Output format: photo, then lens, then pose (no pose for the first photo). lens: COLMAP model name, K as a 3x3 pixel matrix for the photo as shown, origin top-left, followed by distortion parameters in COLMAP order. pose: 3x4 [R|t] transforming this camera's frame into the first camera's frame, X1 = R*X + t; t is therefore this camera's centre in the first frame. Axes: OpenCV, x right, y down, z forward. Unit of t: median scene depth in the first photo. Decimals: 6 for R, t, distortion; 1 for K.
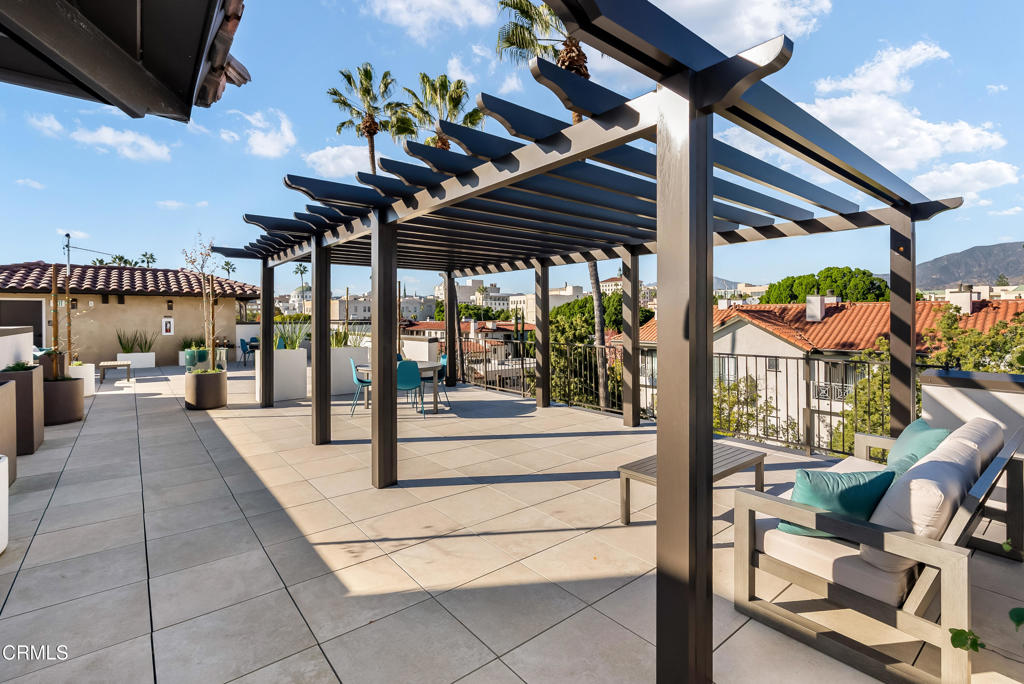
lens RADIAL K [[469.9, 0, 514.7], [0, 469.9, 316.4], [0, 0, 1]] dist [-0.005283, -0.001755]
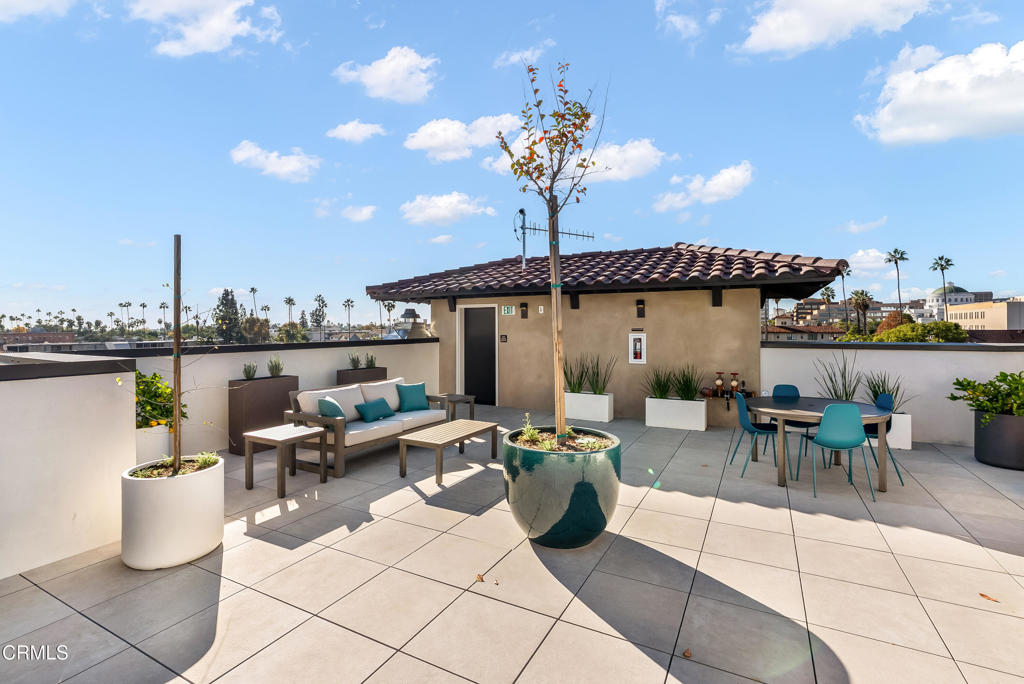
lens RADIAL K [[469.9, 0, 514.9], [0, 469.9, 333.2], [0, 0, 1]] dist [-0.005283, -0.001755]
pose [[0.392538, 0.013541, -0.919636, -0.279584], [0.002117, 0.999876, 0.015626, -0.004160], [0.919733, -0.008081, 0.392461, 0.620965]]
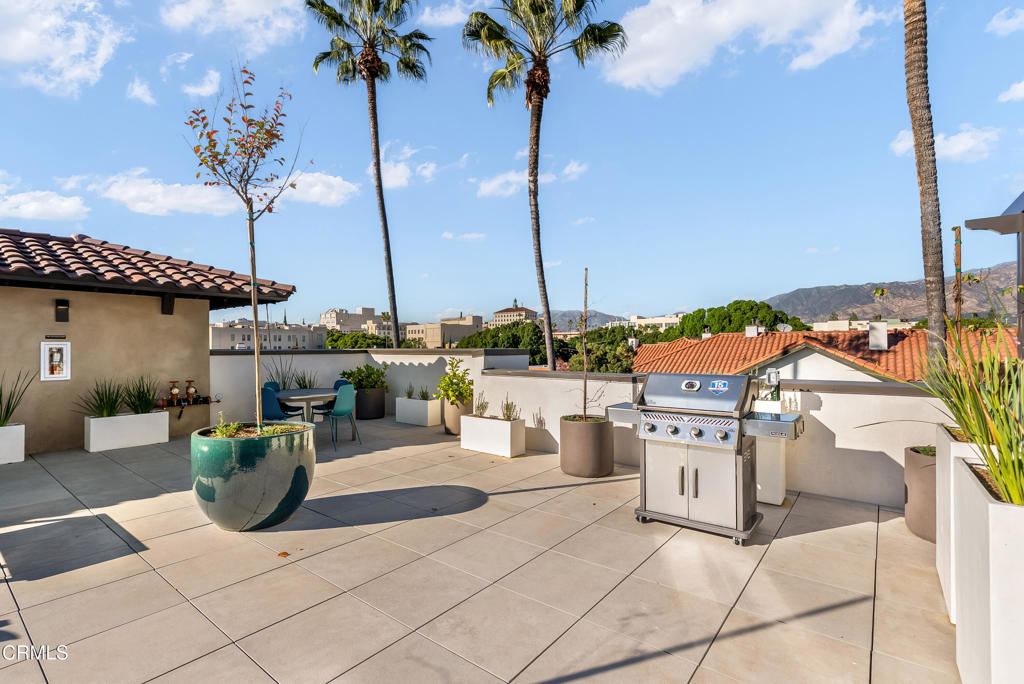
lens RADIAL K [[469.9, 0, 515.8], [0, 469.9, 345.7], [0, 0, 1]] dist [-0.005283, -0.001755]
pose [[0.974032, 0.000932, 0.226409, -0.405721], [-0.000543, 0.999998, -0.001781, 0.008154], [-0.226410, 0.001612, 0.974031, 0.464307]]
